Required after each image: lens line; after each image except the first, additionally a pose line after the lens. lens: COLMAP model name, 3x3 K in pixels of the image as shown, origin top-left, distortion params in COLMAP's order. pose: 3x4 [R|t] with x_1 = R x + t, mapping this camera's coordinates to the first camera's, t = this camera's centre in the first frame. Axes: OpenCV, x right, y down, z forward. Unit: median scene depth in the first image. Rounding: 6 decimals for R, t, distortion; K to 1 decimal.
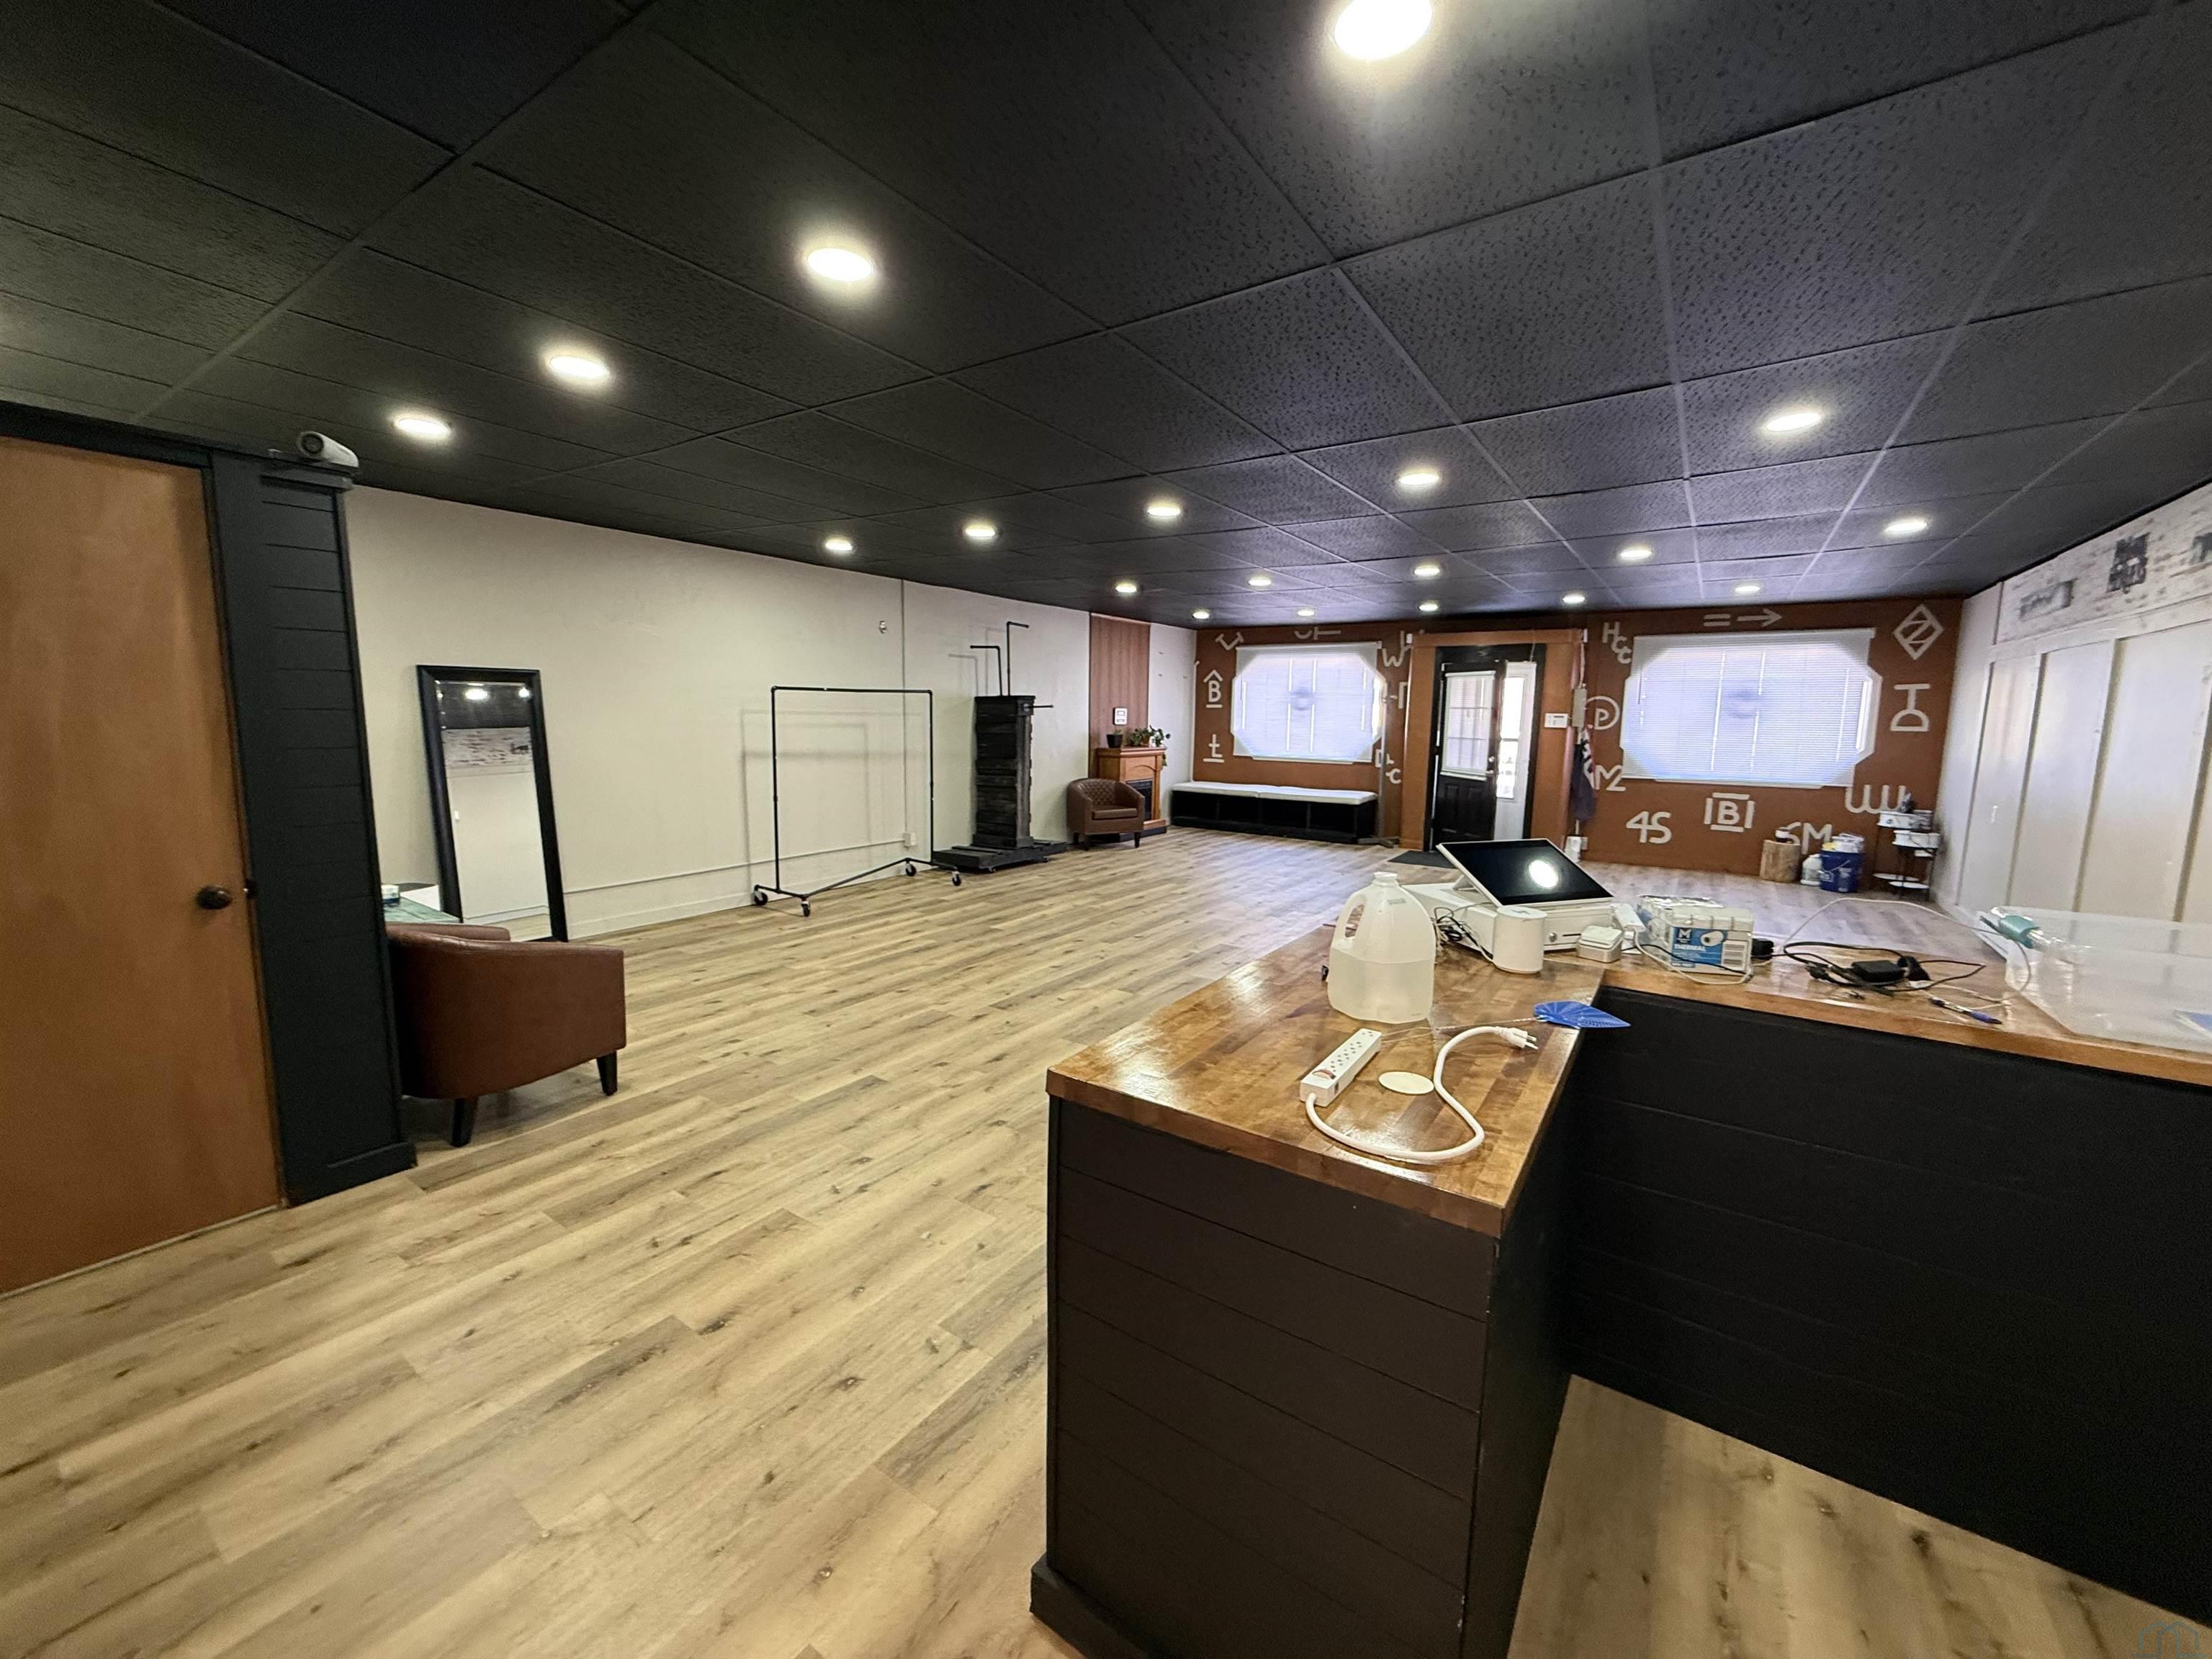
lens RADIAL K [[878.0, 0, 1106.0], [0, 878.0, 829.5], [0, 0, 1]] dist [-0.000063, -0.000085]
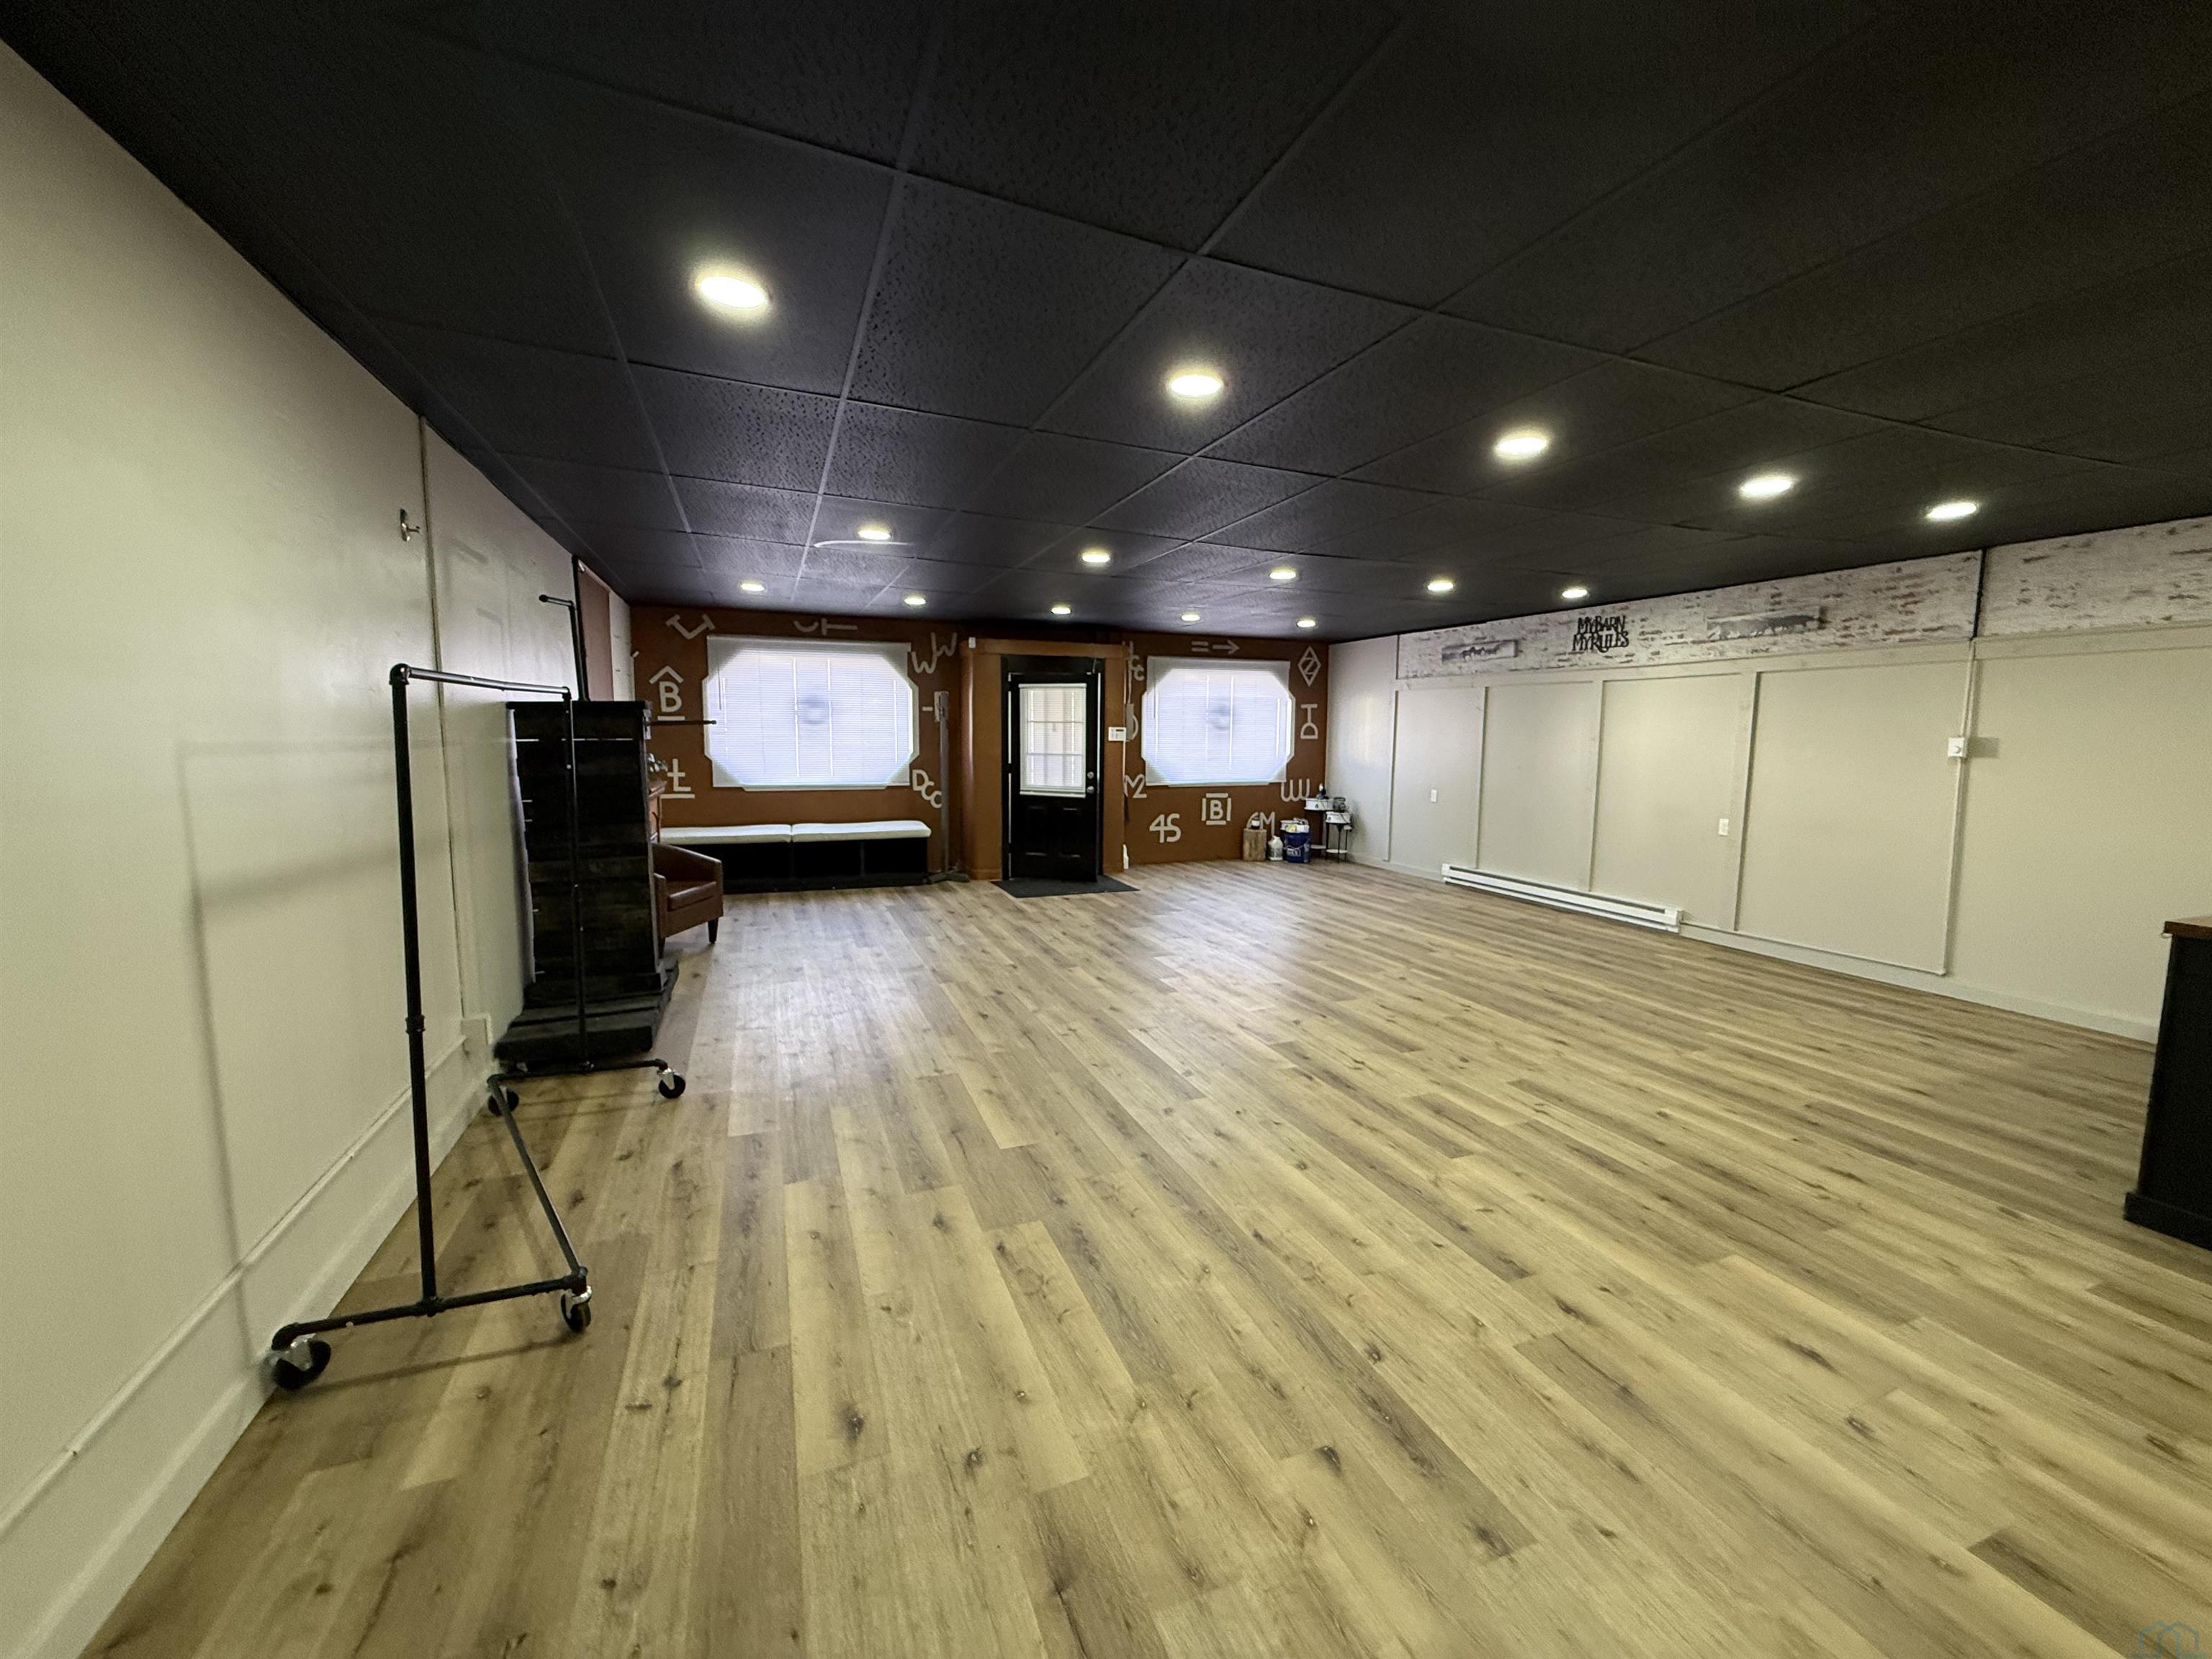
lens RADIAL K [[878.0, 0, 1106.0], [0, 878.0, 829.5], [0, 0, 1]] dist [-0.000063, -0.000085]
pose [[0.564607, -0.103368, 0.818862, -0.389558], [0.110355, 0.992673, 0.049219, -0.074448], [-0.817949, 0.062576, 0.571877, 0.492390]]
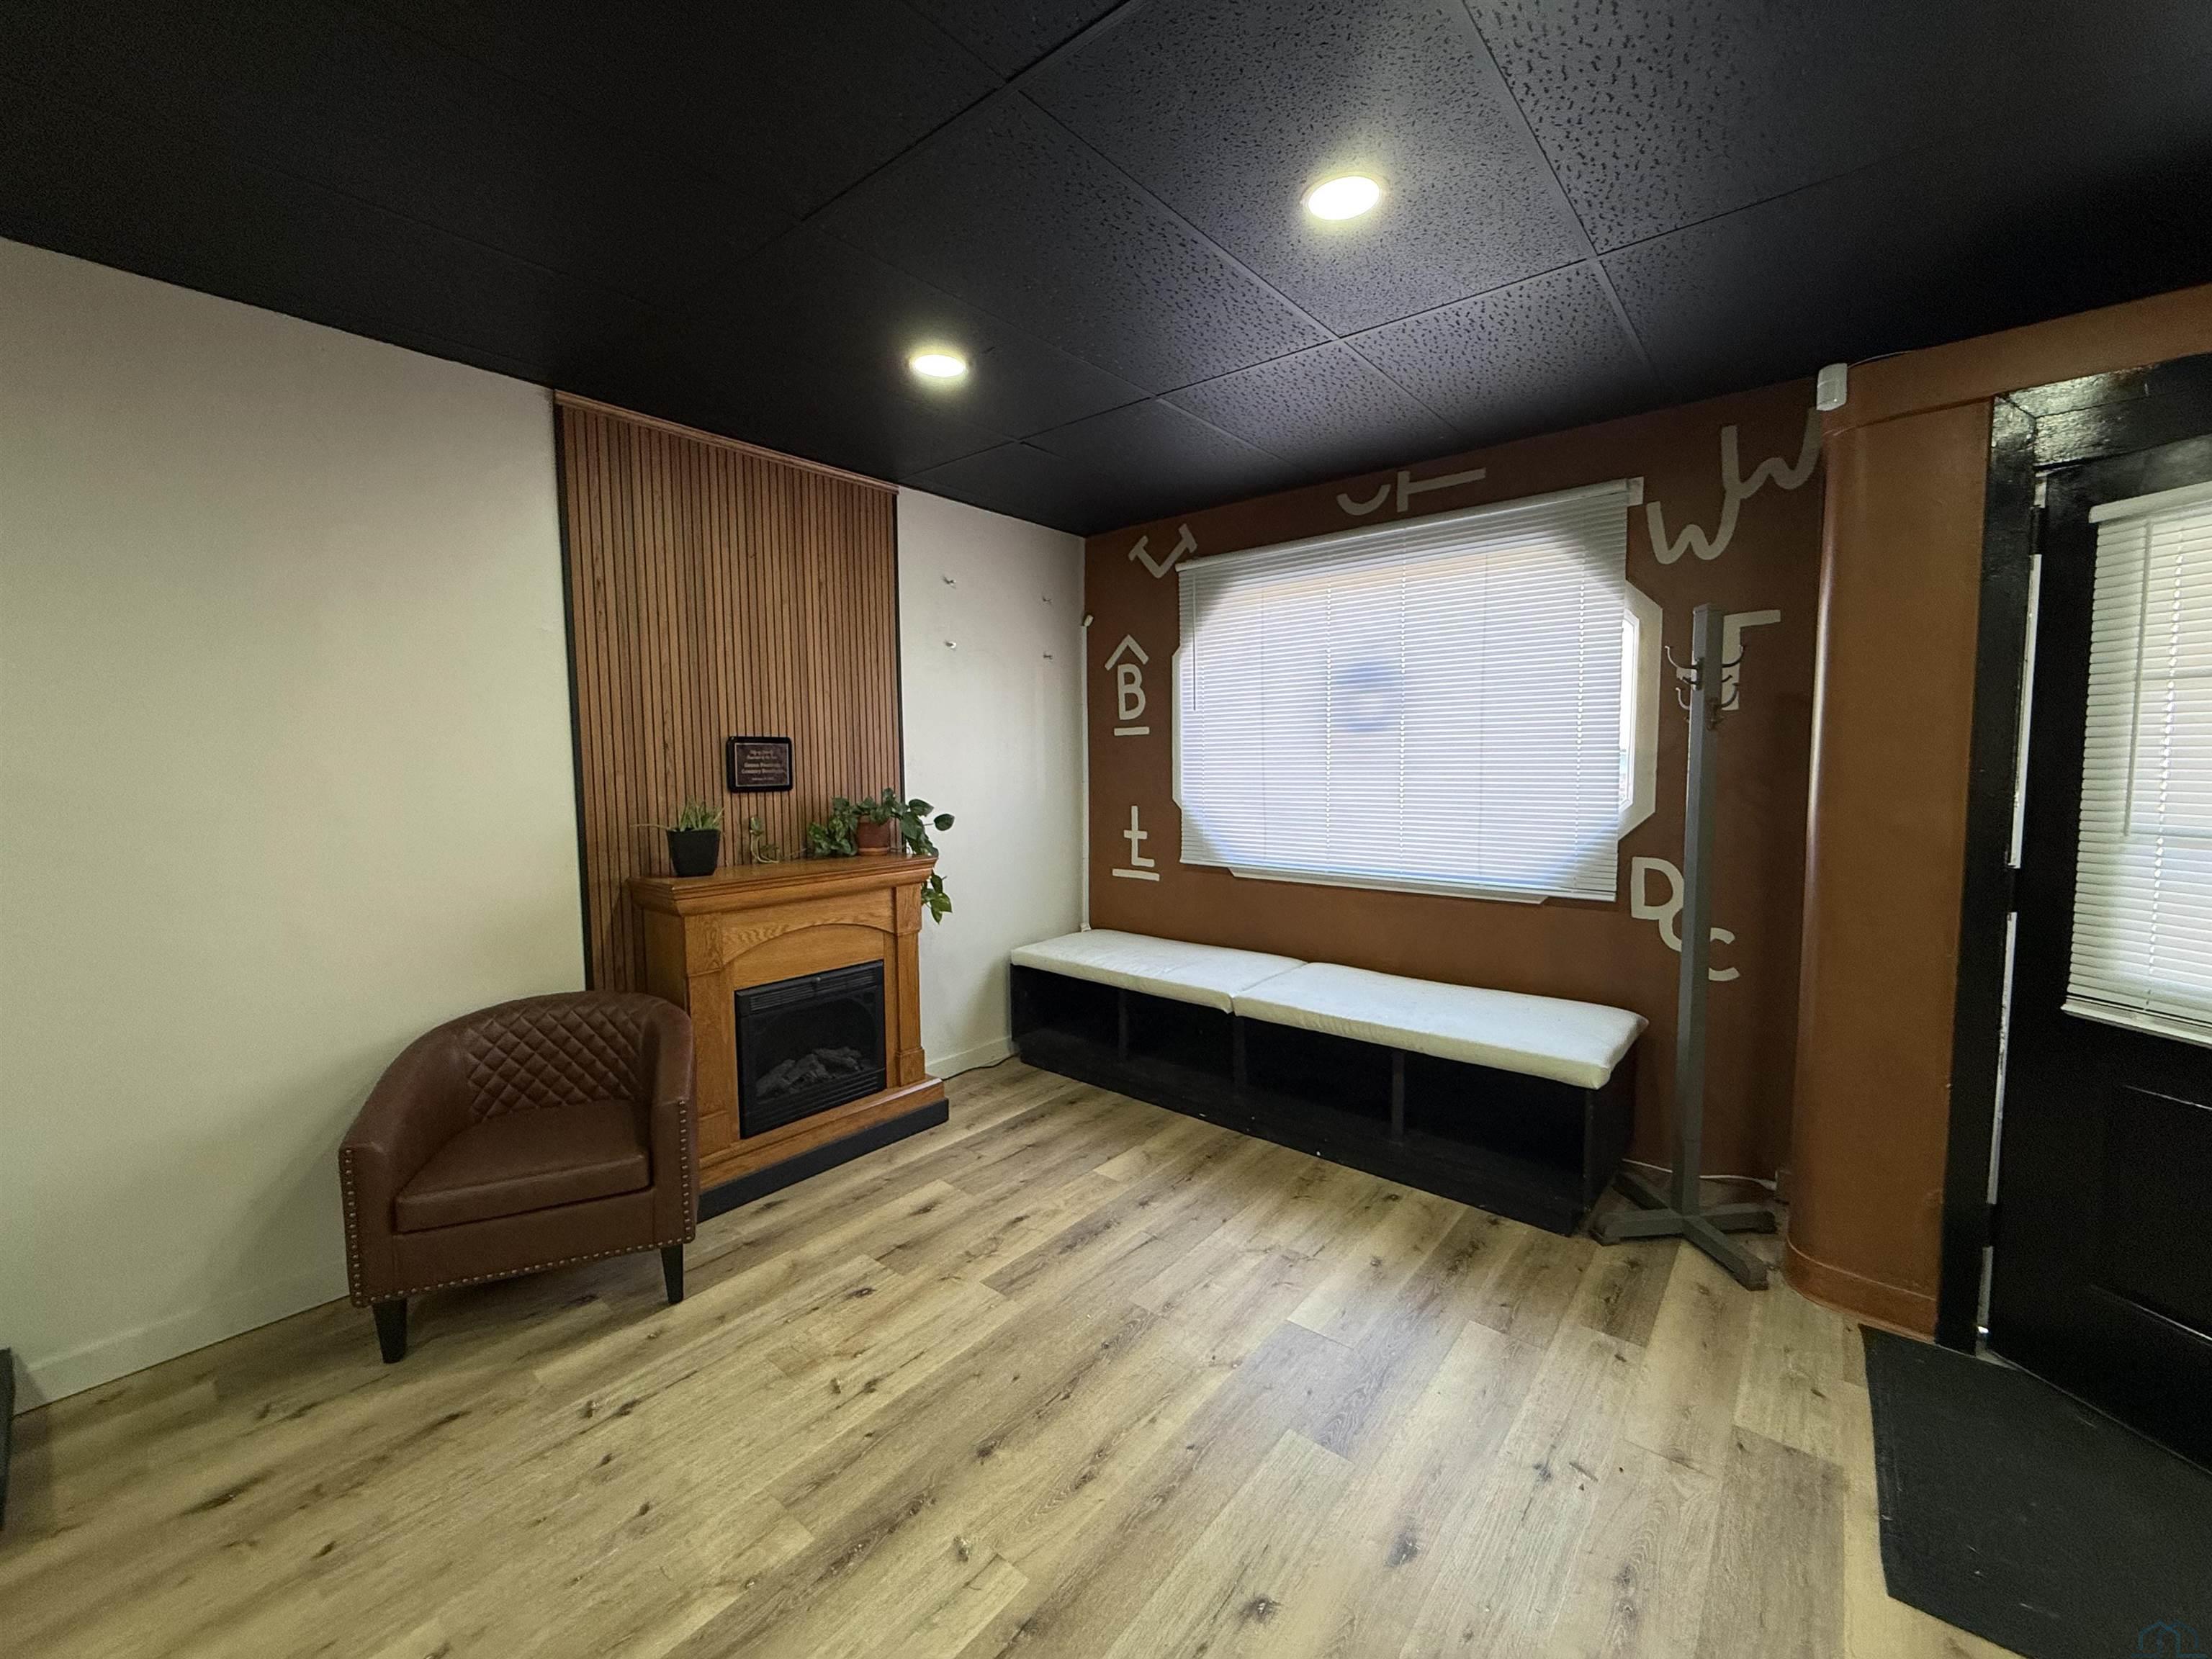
lens RADIAL K [[878.0, 0, 1106.0], [0, 878.0, 829.5], [0, 0, 1]] dist [-0.000063, -0.000085]
pose [[0.995366, -0.016594, -0.094720, 0.220726], [0.011124, 0.998255, -0.057993, -0.115356], [0.095517, 0.056671, 0.993813, 0.941356]]
